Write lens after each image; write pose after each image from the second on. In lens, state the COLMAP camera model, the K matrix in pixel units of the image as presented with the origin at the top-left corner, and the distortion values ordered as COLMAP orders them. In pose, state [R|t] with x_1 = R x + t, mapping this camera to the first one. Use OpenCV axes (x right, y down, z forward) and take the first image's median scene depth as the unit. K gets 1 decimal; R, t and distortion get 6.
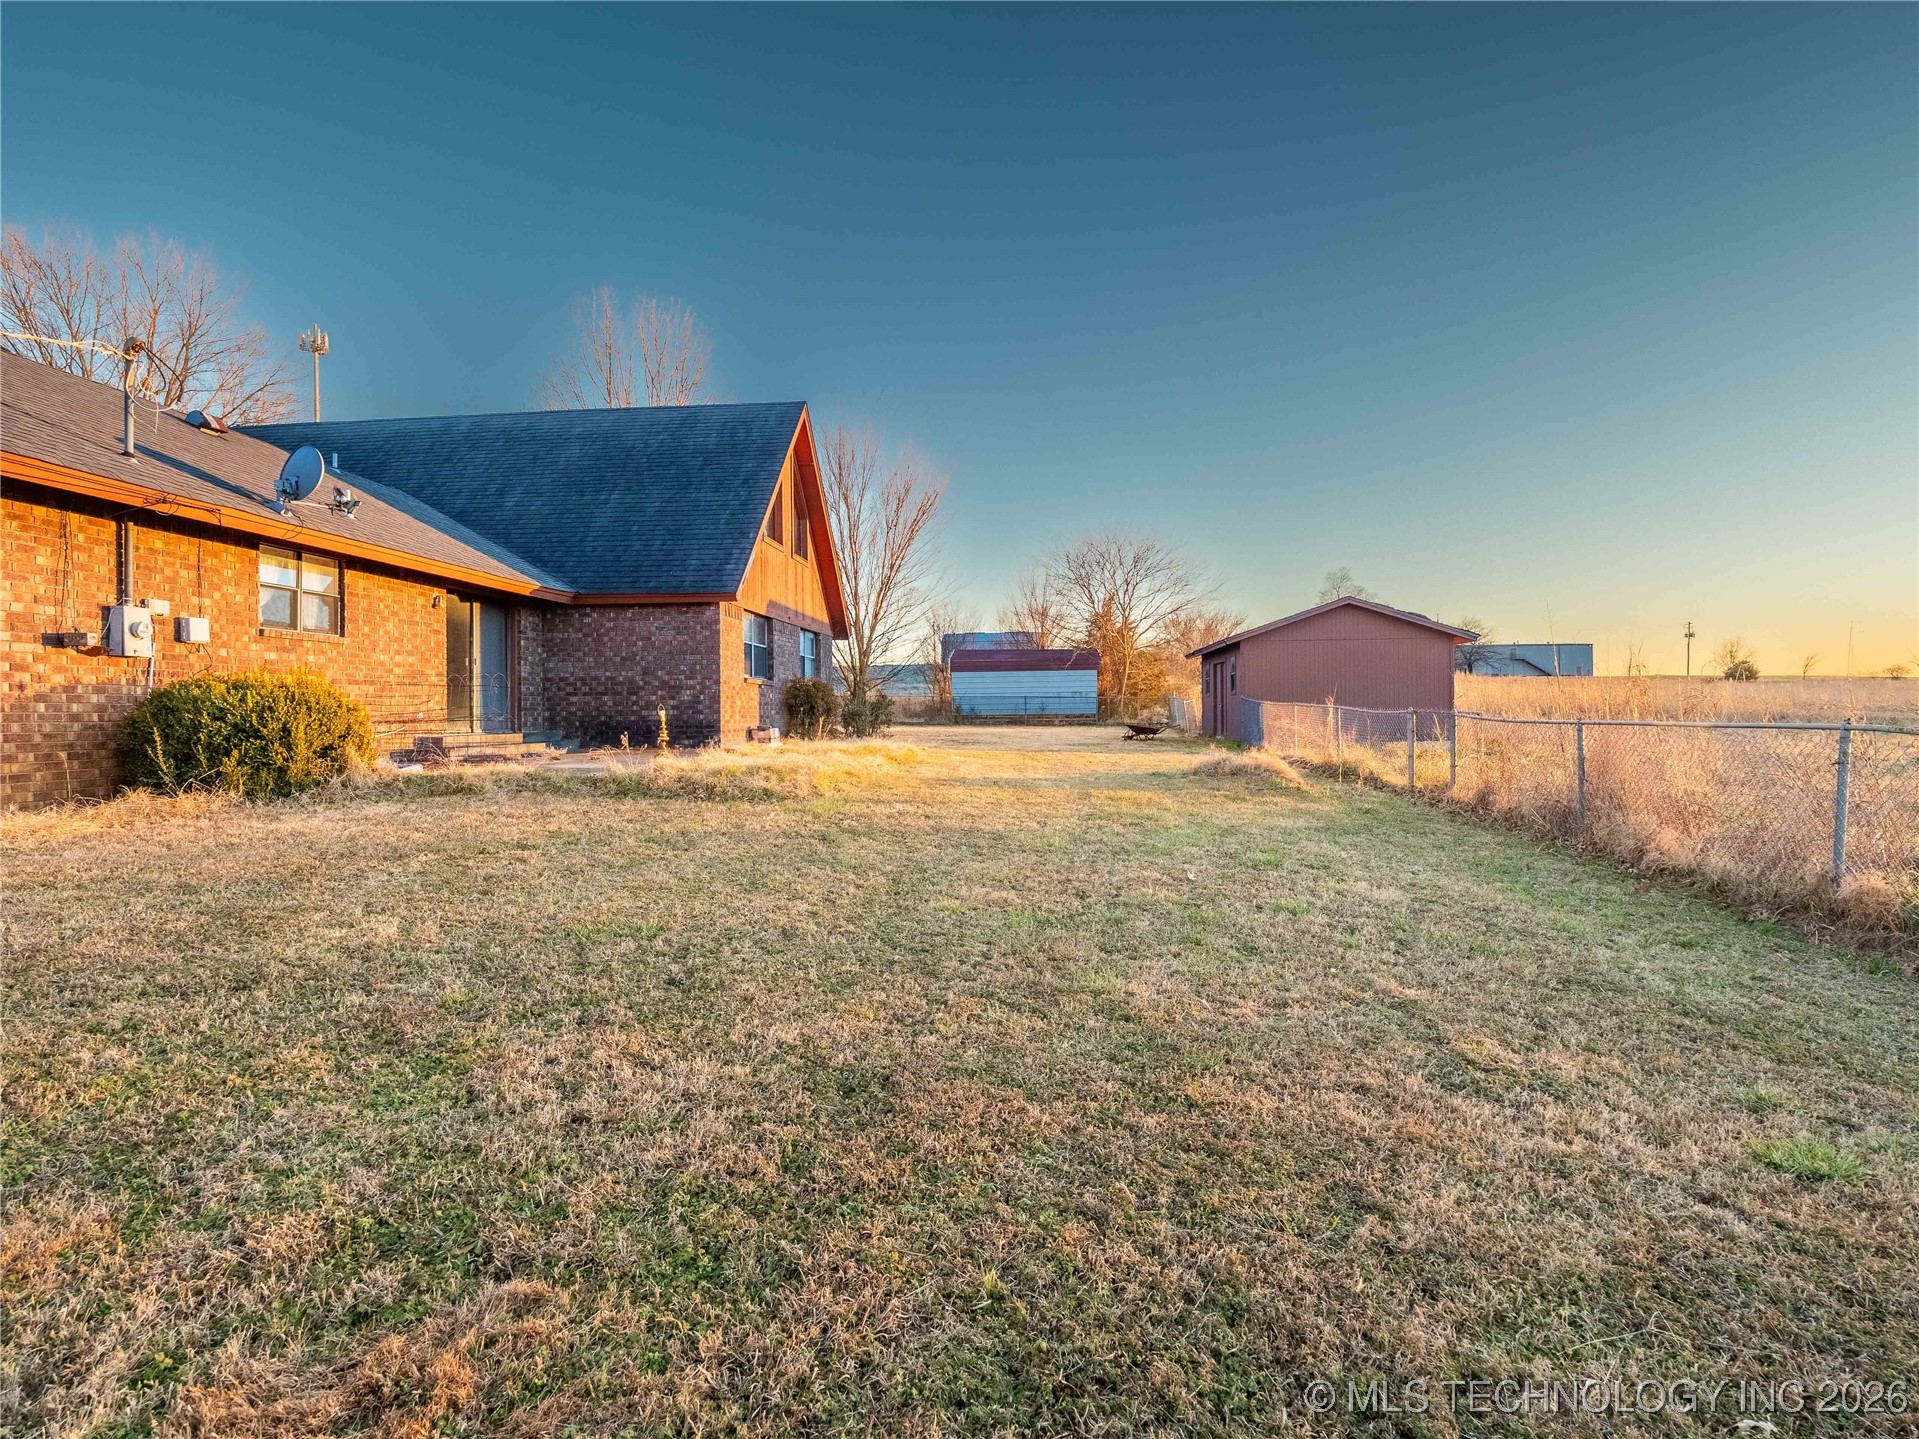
lens RADIAL K [[942.0, 0, 956.5], [0, 942.0, 711.7], [0, 0, 1]] dist [-0.011159, -0.002551]
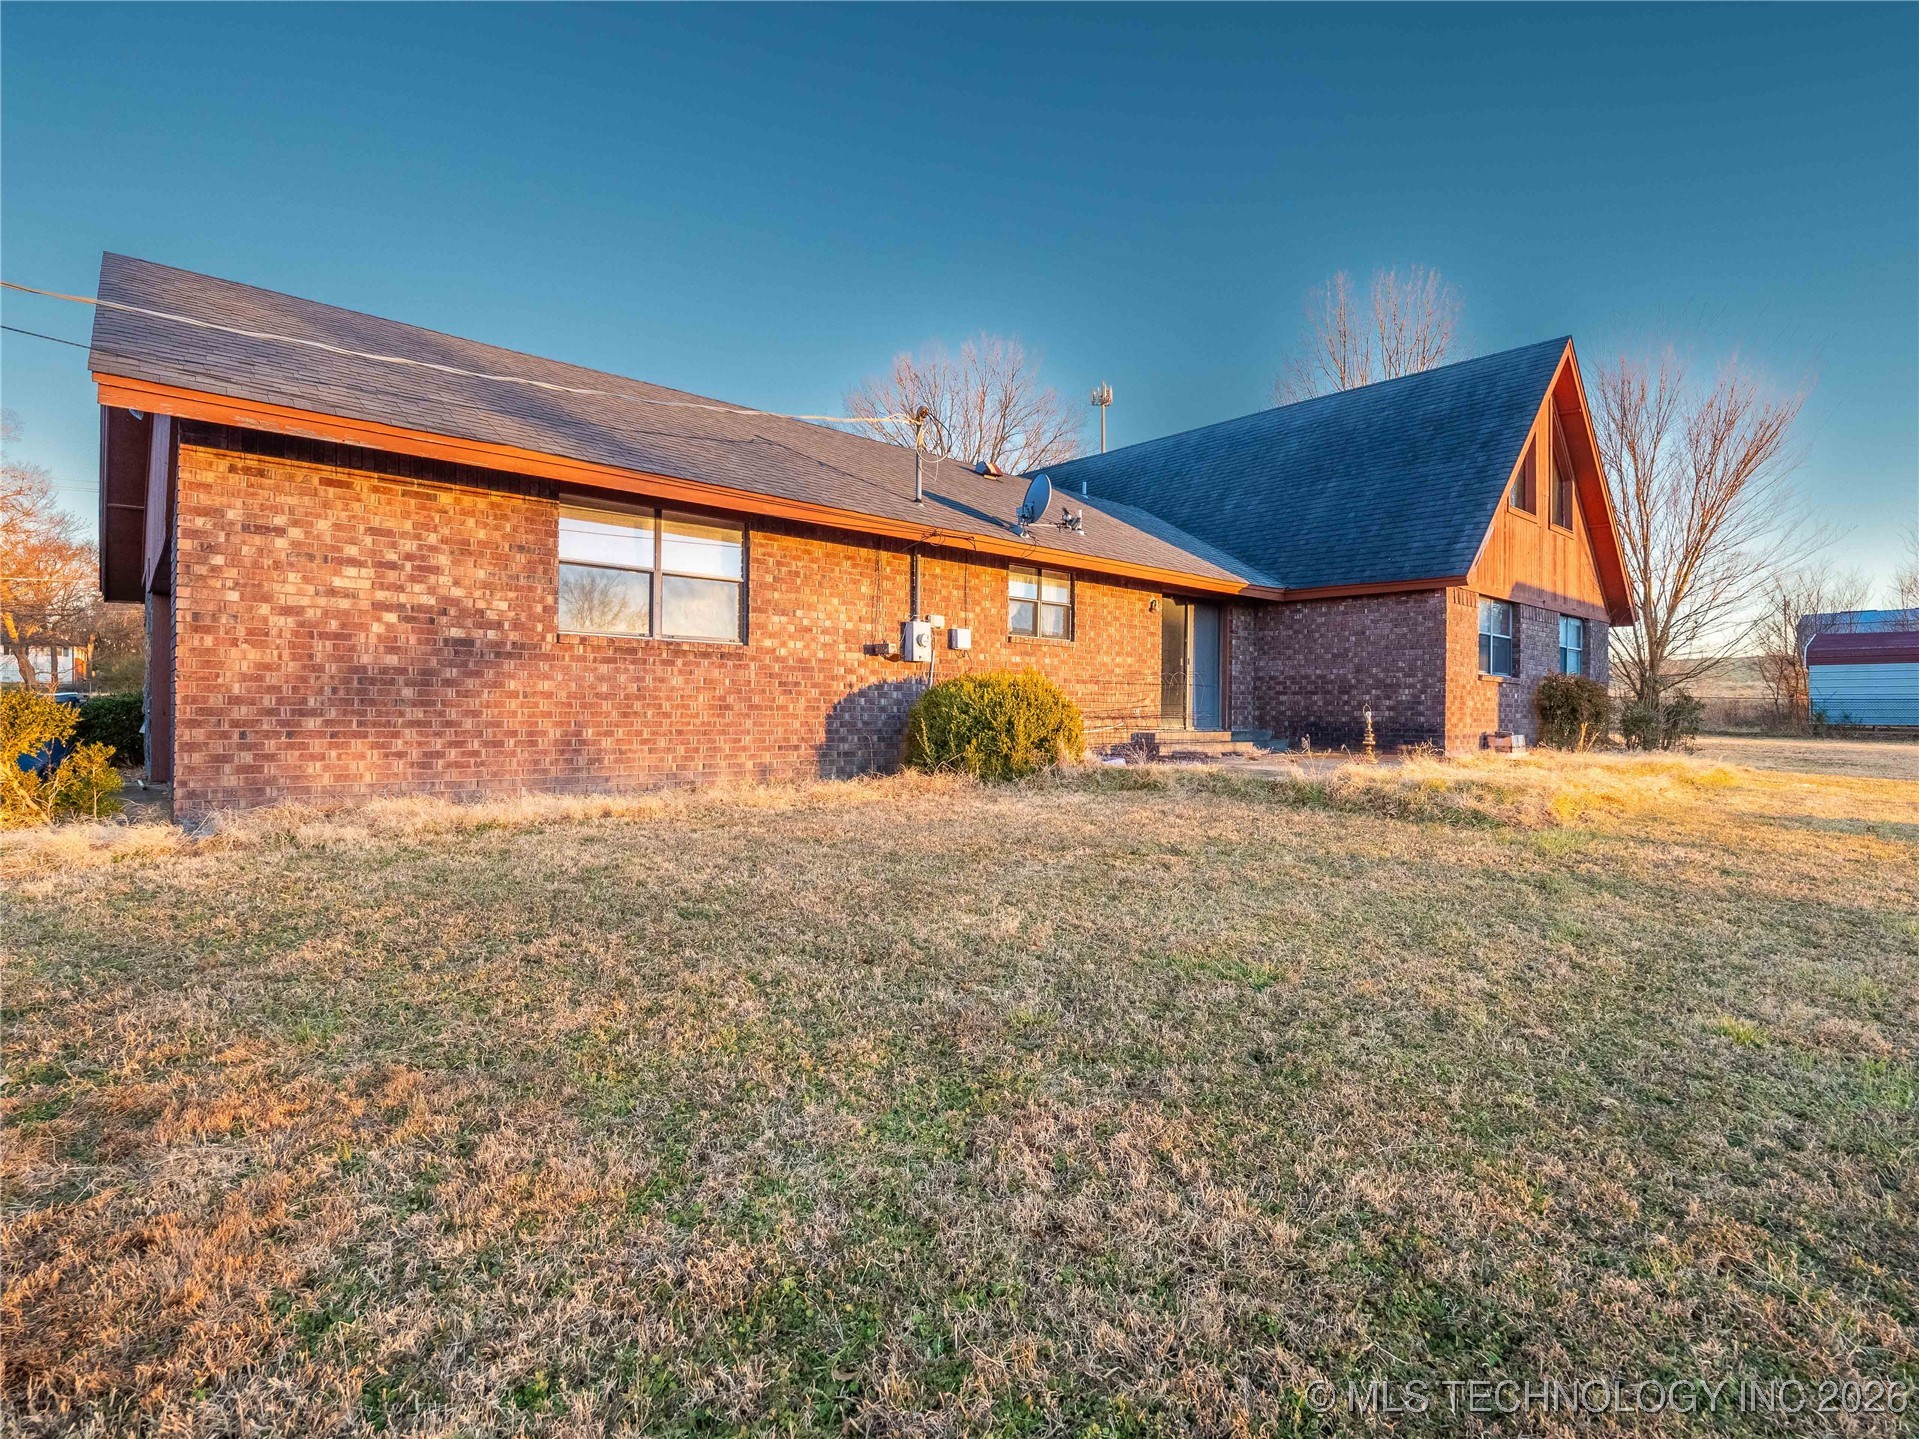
lens RADIAL K [[942.0, 0, 956.5], [0, 942.0, 711.7], [0, 0, 1]] dist [-0.011159, -0.002551]
pose [[0.731482, 0.017324, -0.681641, 0.019938], [-0.016681, 0.999833, 0.007511, -0.001841], [0.681657, 0.005876, 0.731648, 0.106649]]
